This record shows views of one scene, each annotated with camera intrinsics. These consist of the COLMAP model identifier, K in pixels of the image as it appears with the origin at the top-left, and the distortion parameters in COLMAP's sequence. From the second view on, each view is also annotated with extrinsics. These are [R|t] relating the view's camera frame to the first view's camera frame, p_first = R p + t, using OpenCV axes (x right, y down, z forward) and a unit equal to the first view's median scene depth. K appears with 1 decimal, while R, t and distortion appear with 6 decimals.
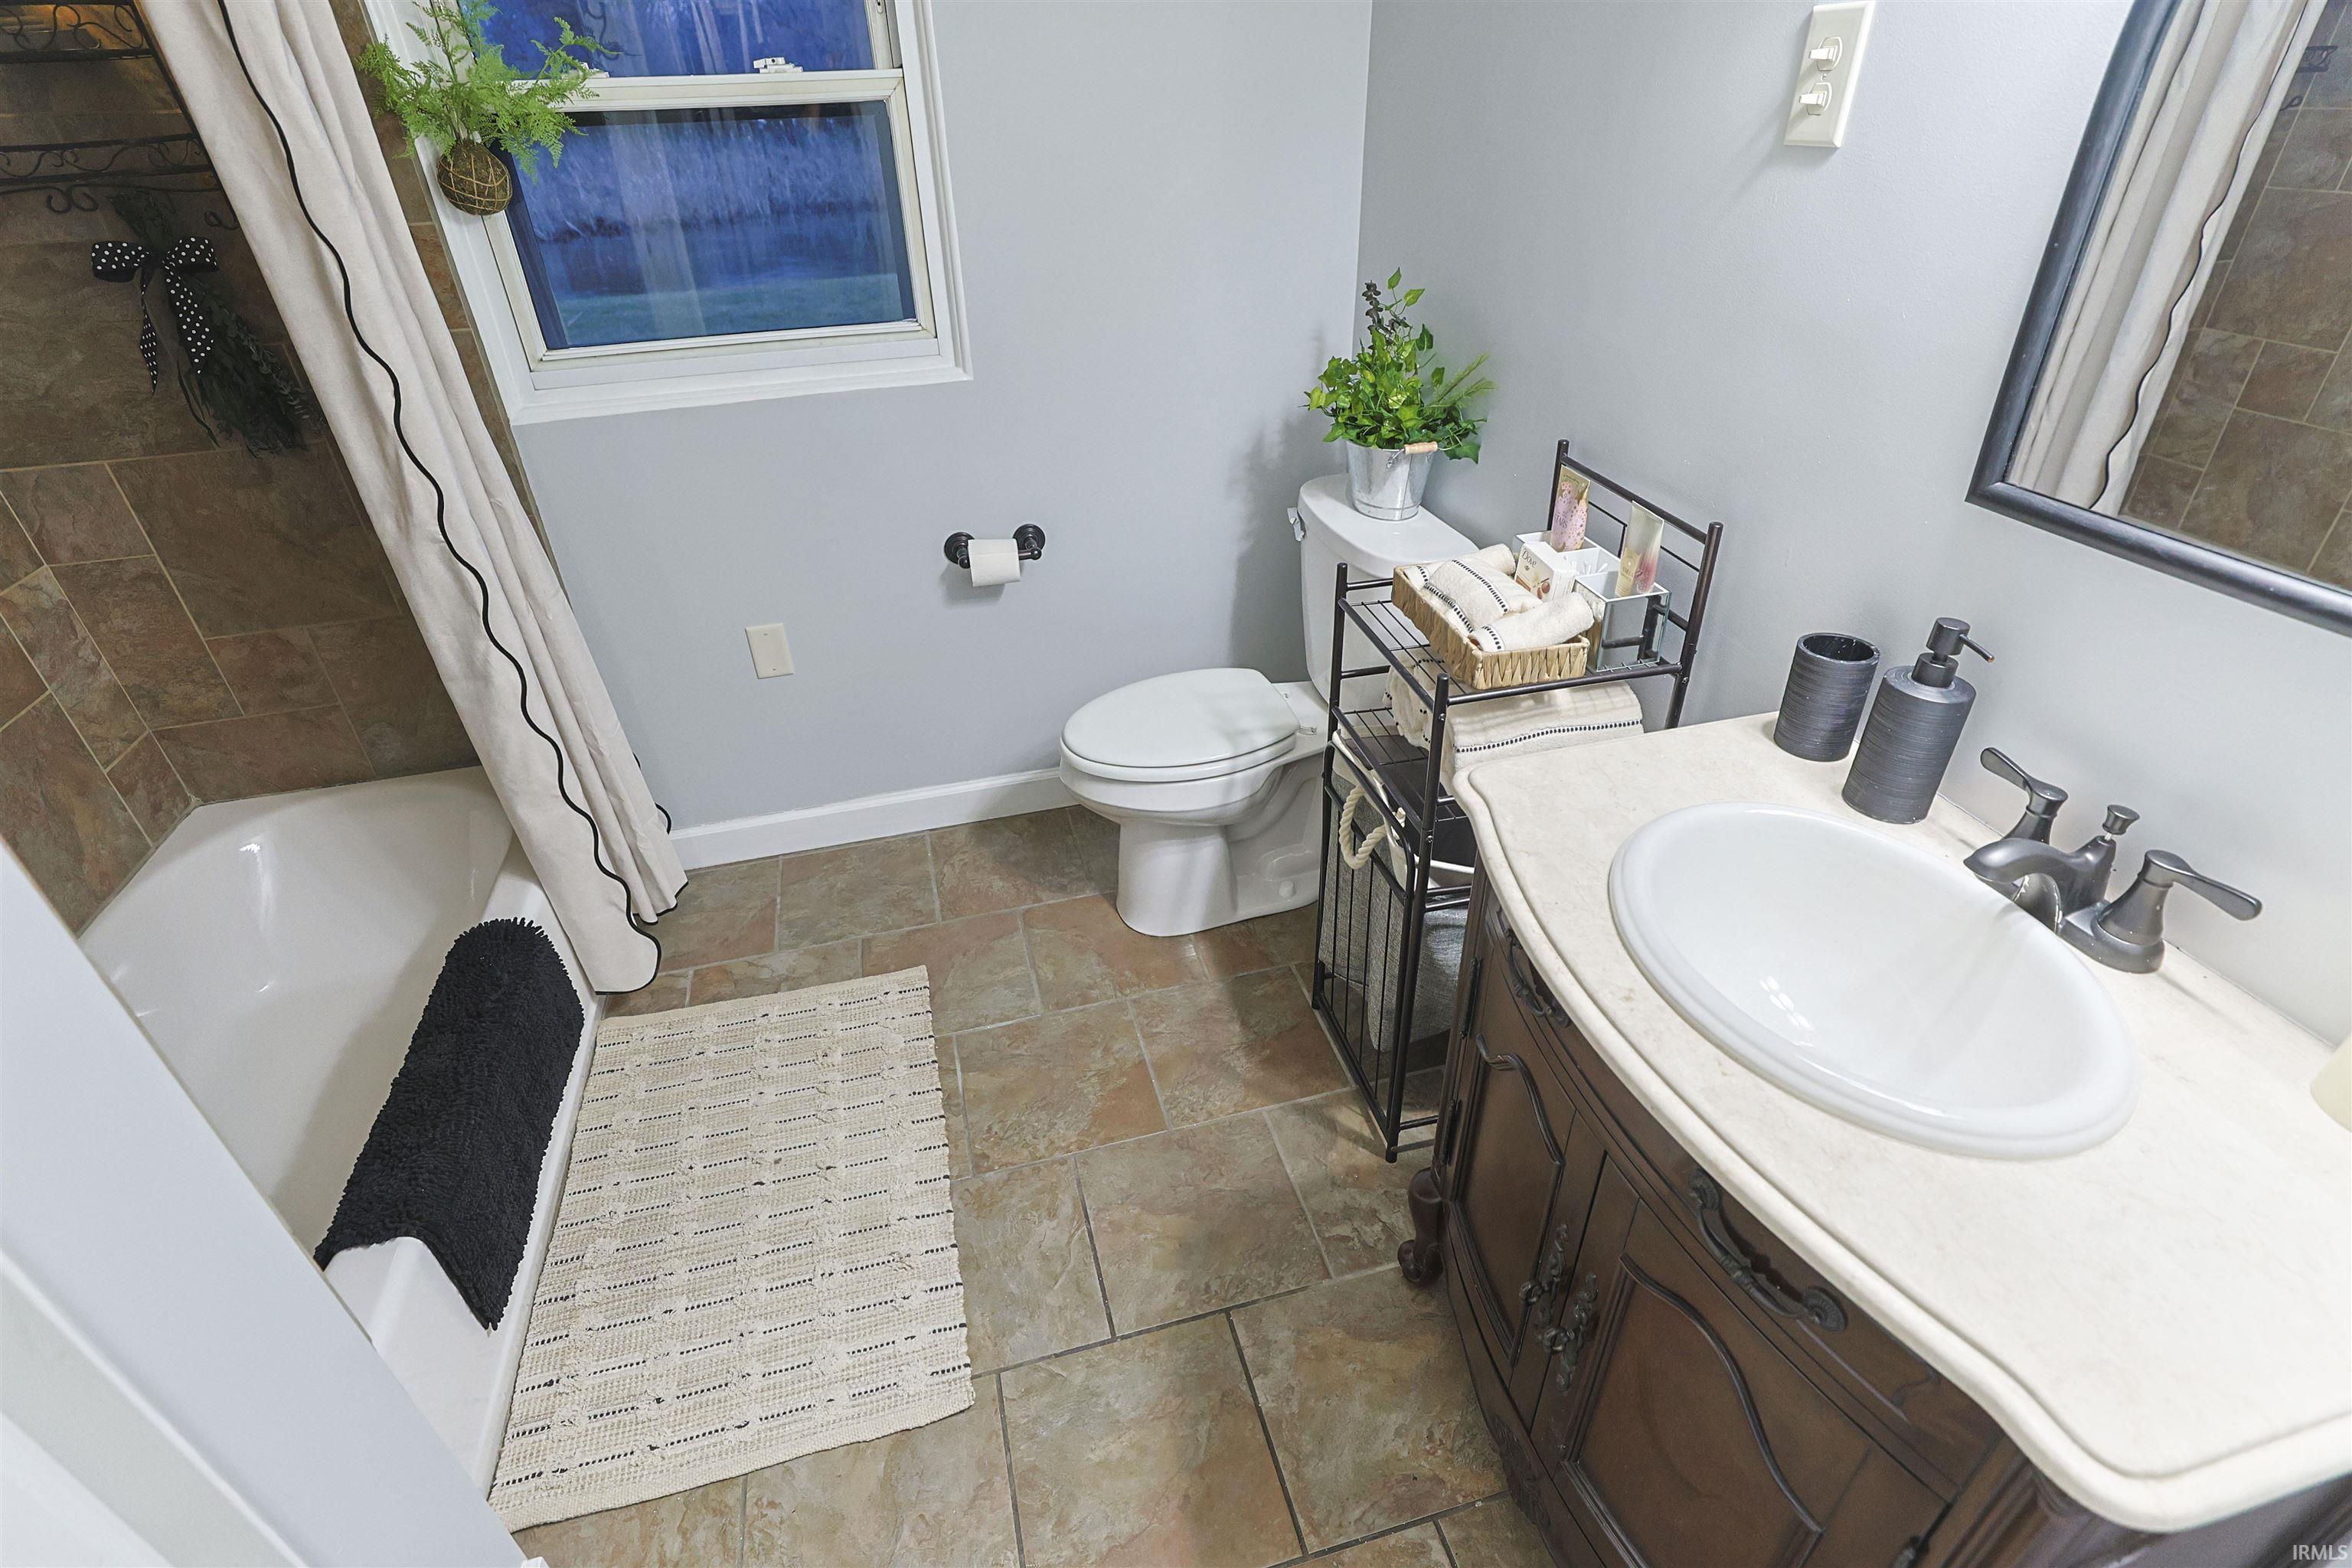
lens RADIAL K [[1146.8, 0, 1213.2], [0, 1146.8, 712.3], [0, 0, 1]] dist [-0.021425, 0.012925]
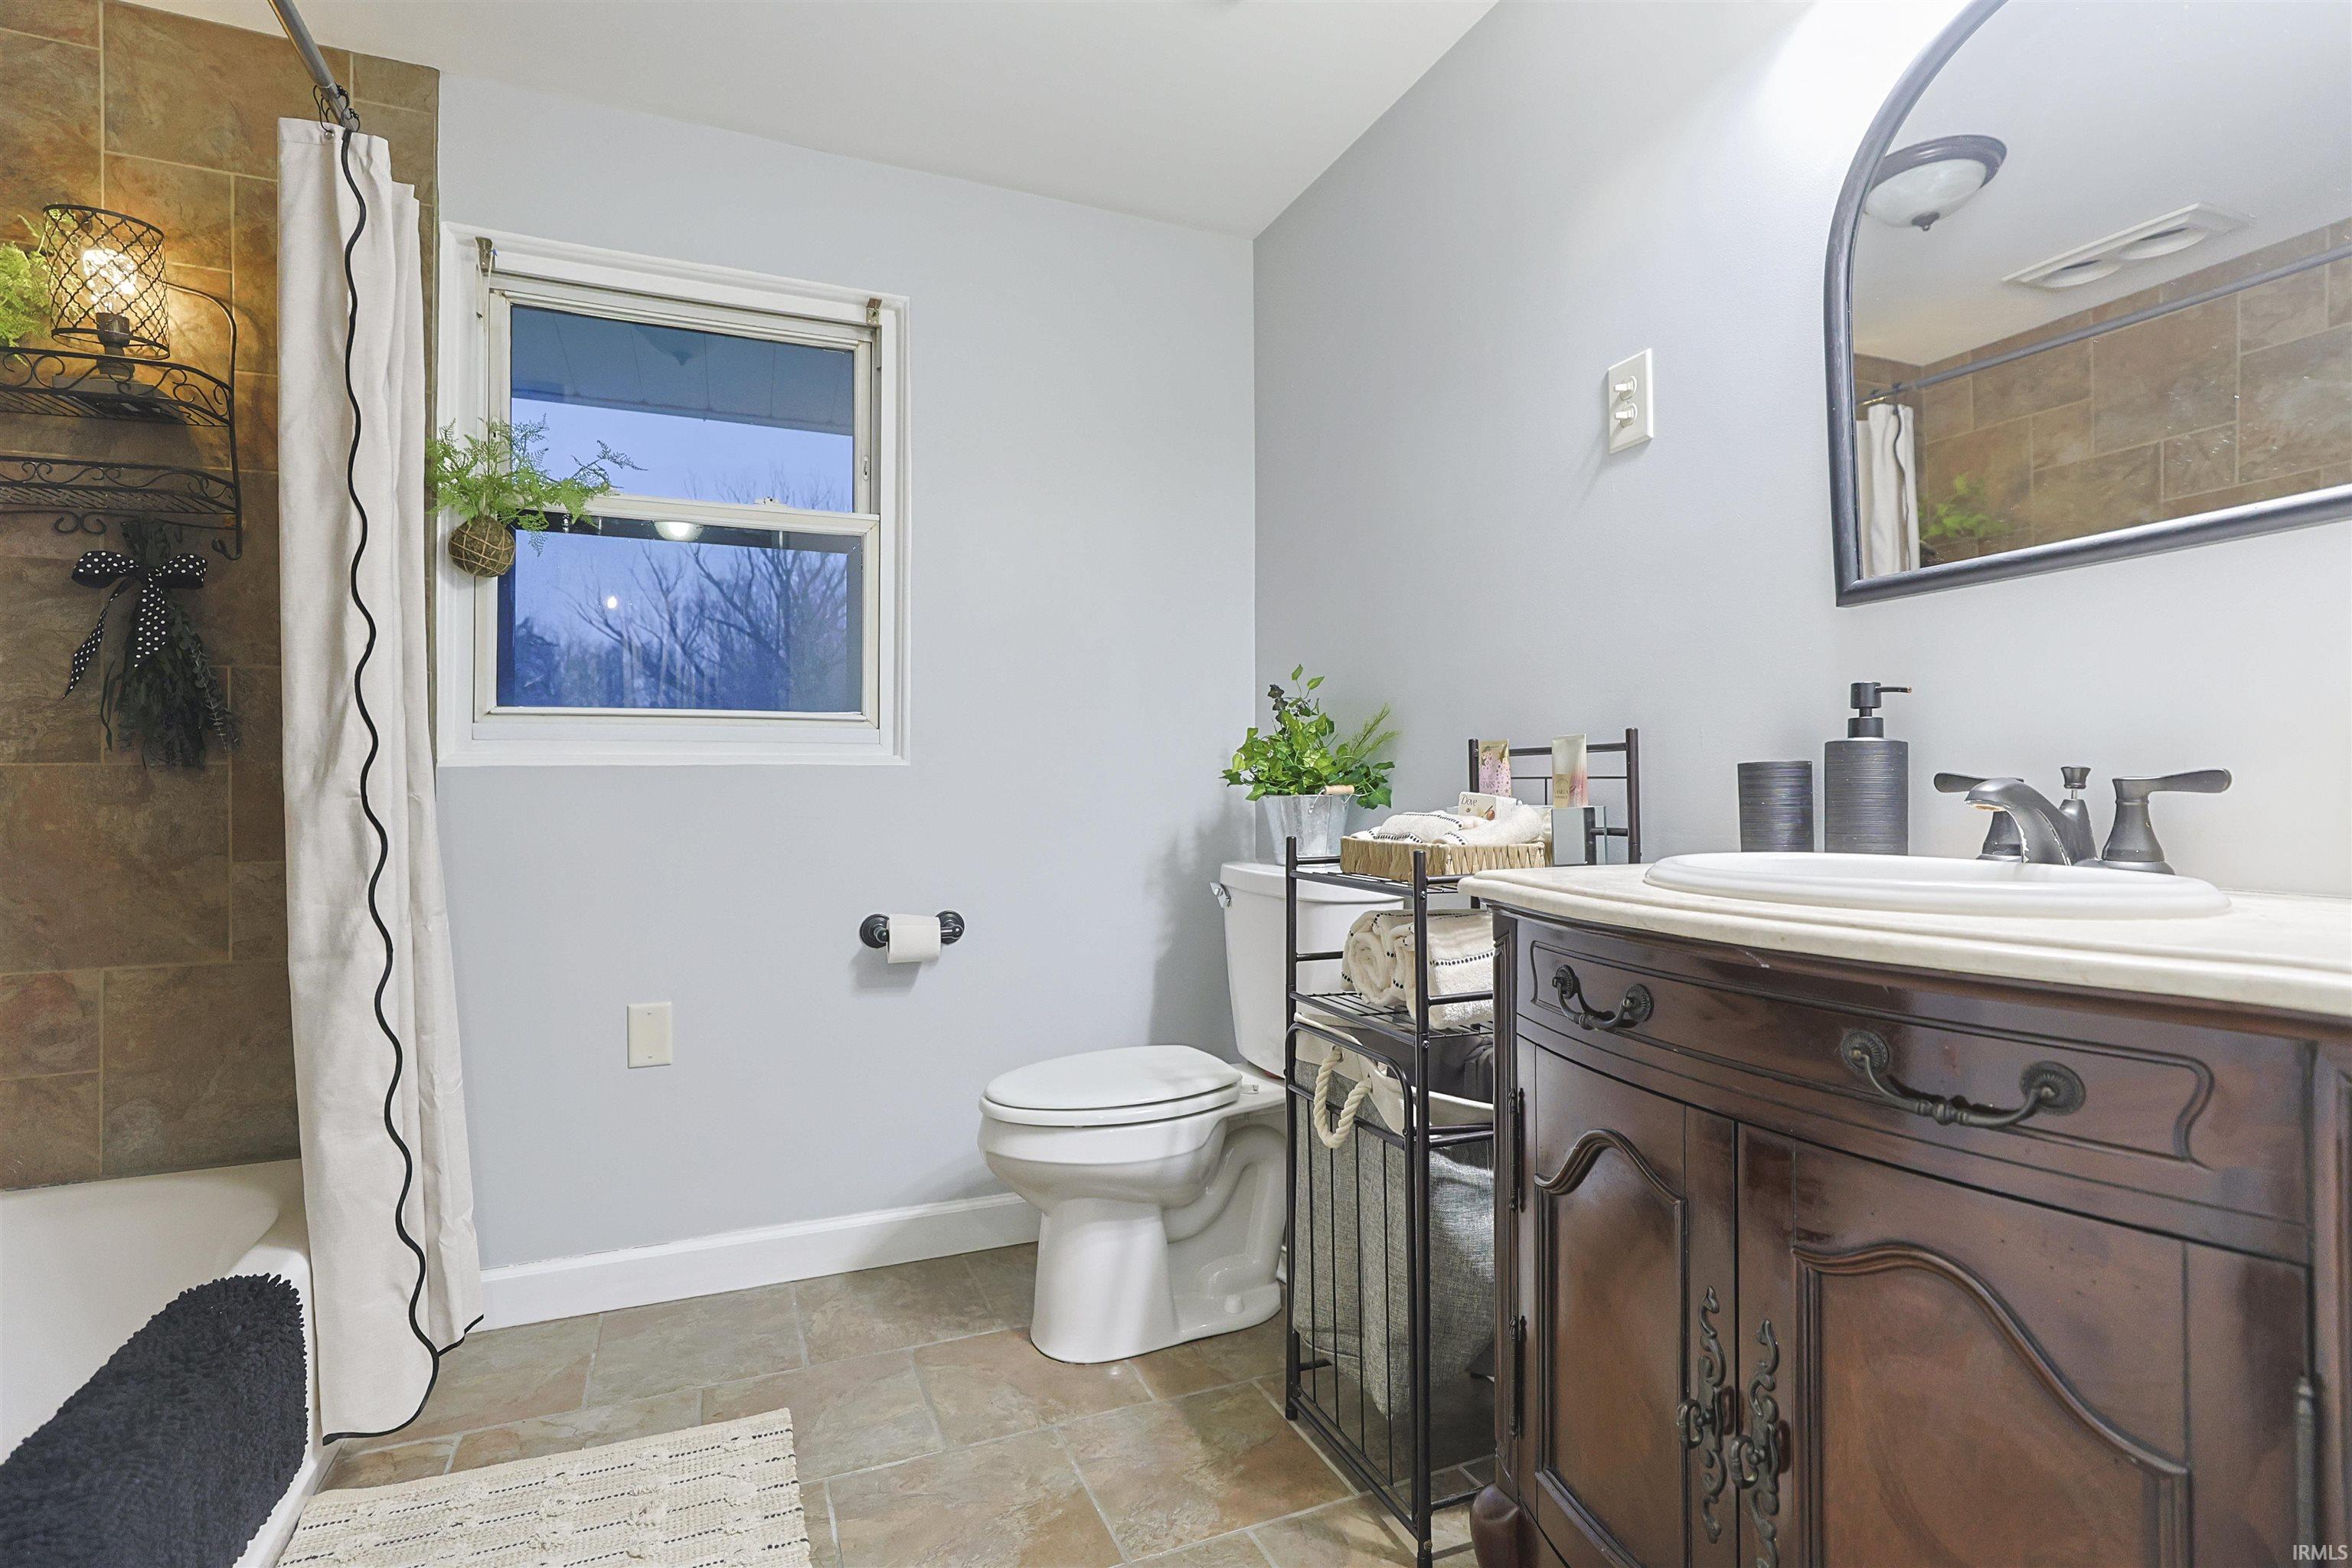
lens RADIAL K [[1146.8, 0, 1198.6], [0, 1146.8, 780.2], [0, 0, 1]] dist [-0.021425, 0.012925]
pose [[0.989966, 0.015619, 0.140438, -0.100148], [0.063365, 0.839271, -0.540009, 0.327727], [-0.126300, 0.543489, 0.829860, 0.102019]]
